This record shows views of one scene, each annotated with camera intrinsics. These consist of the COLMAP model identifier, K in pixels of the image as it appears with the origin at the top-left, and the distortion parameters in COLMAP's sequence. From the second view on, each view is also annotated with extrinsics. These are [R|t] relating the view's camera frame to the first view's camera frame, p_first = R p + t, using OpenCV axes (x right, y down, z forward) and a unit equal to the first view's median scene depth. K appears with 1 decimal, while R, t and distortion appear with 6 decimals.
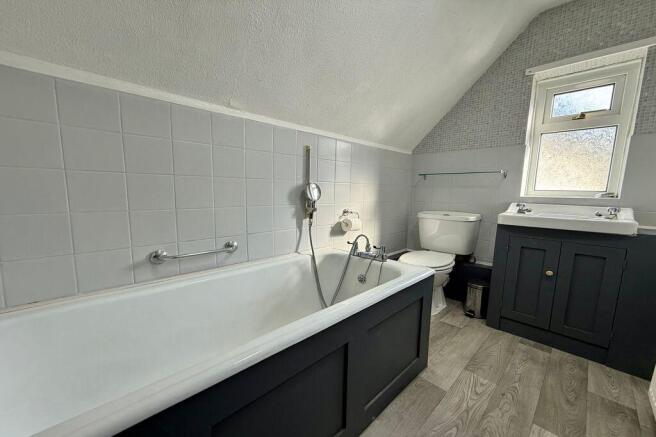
lens RADIAL K [[265.0, 0, 328.0], [0, 265.0, 218.5], [0, 0, 1]] dist [0.009631, 0.000324]
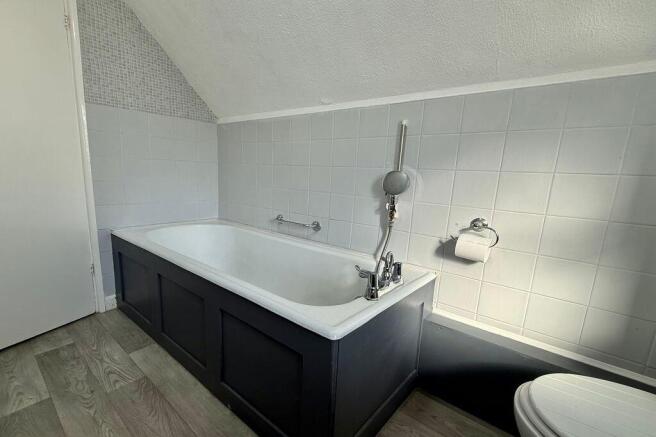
lens RADIAL K [[291.4, 0, 328.9], [0, 291.4, 225.4], [0, 0, 1]] dist [-0.002165, -0.001022]
pose [[0.103760, 0.161820, -0.981350, 0.999151], [-0.146952, 0.978341, 0.145787, -0.102224], [0.983687, 0.129084, 0.125292, 0.982530]]
